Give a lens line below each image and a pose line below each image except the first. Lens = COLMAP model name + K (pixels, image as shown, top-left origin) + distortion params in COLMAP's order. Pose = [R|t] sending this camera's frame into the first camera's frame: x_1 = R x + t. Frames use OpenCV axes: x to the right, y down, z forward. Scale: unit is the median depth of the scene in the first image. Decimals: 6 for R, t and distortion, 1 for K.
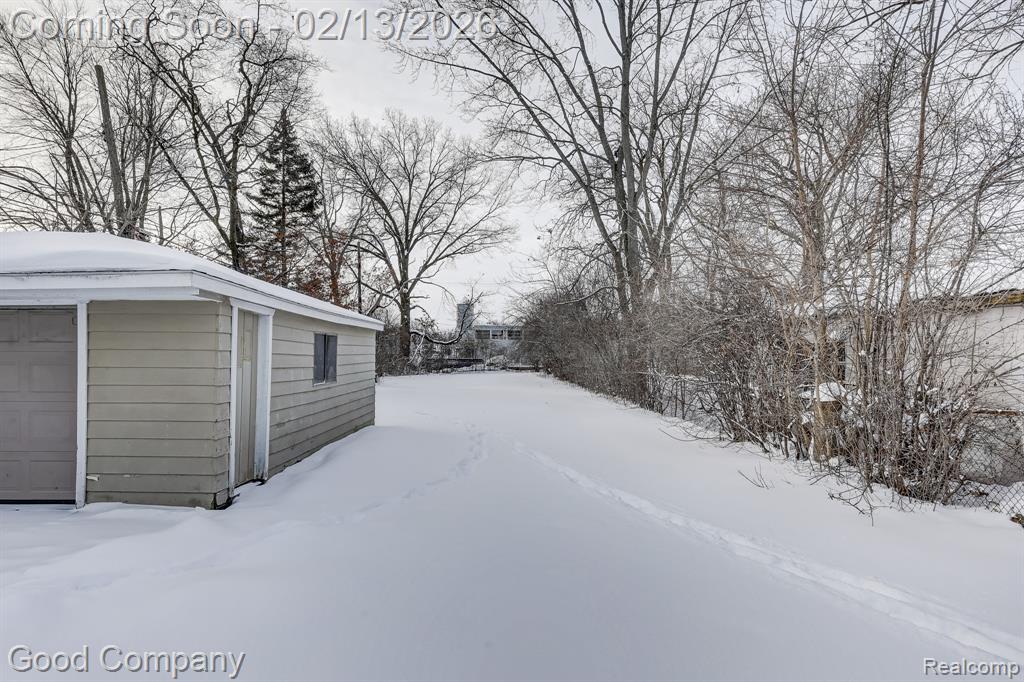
lens RADIAL K [[533.4, 0, 485.3], [0, 533.4, 347.8], [0, 0, 1]] dist [0.001145, 0.000992]
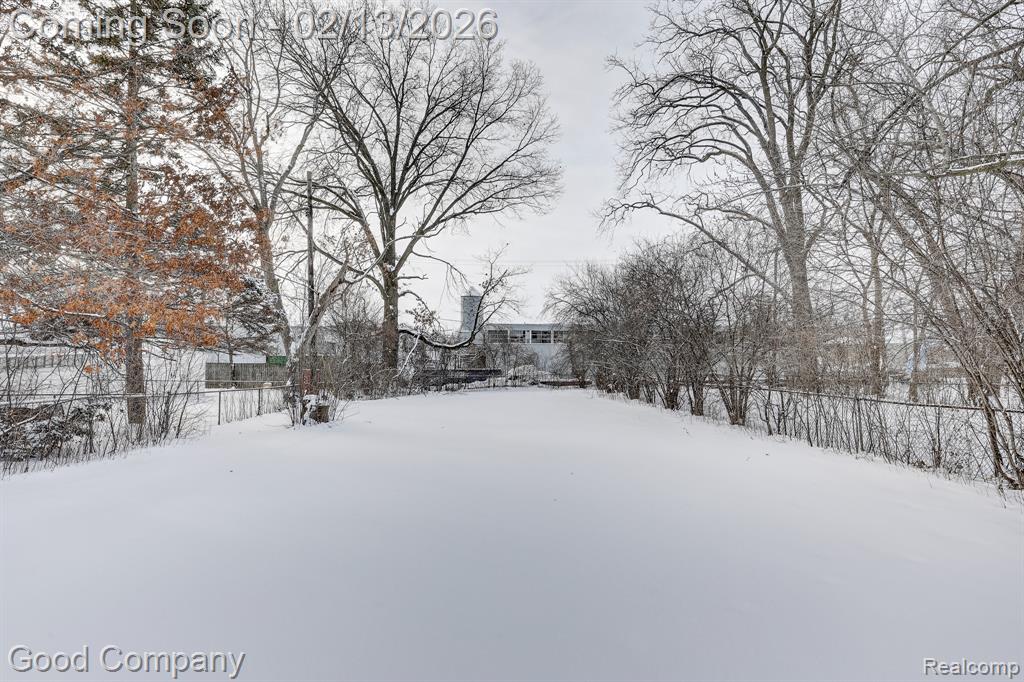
lens RADIAL K [[587.8, 0, 511.2], [0, 587.8, 345.9], [0, 0, 1]] dist [-0.003773, -0.001400]
pose [[0.998775, -0.002748, 0.049408, -0.036210], [0.003732, 0.999796, -0.019834, 0.005408], [-0.049343, 0.019994, 0.998582, 0.260406]]
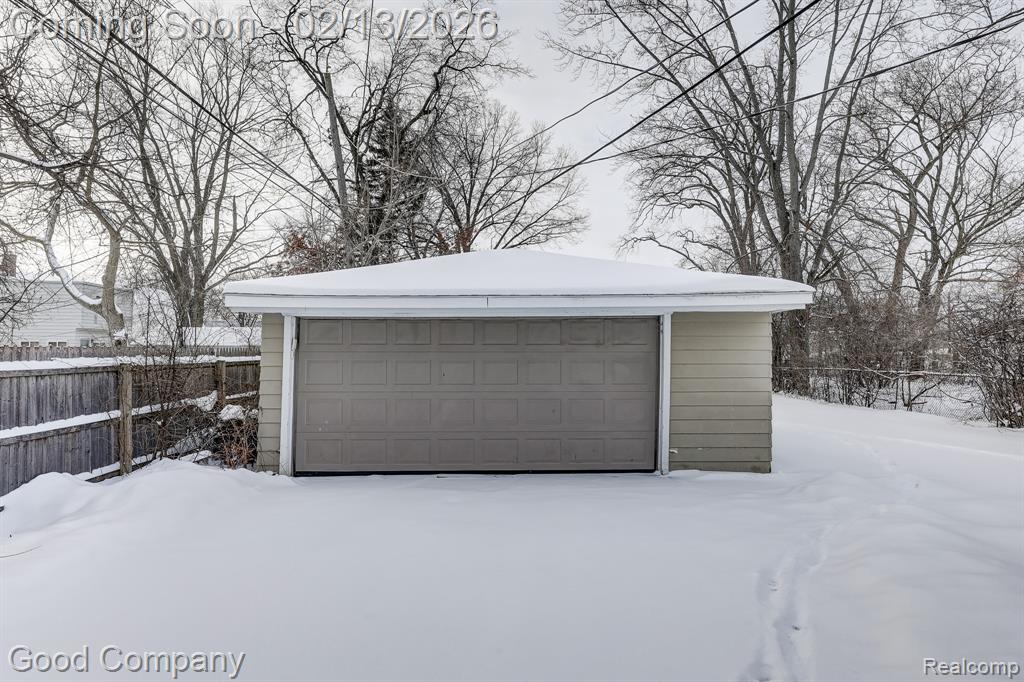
lens RADIAL K [[587.8, 0, 512.3], [0, 587.8, 341.5], [0, 0, 1]] dist [-0.003773, -0.001400]
pose [[0.999353, -0.004831, 0.035639, -0.108303], [0.004956, 0.999982, -0.003404, -0.001364], [-0.035622, 0.003579, 0.999359, -0.036127]]
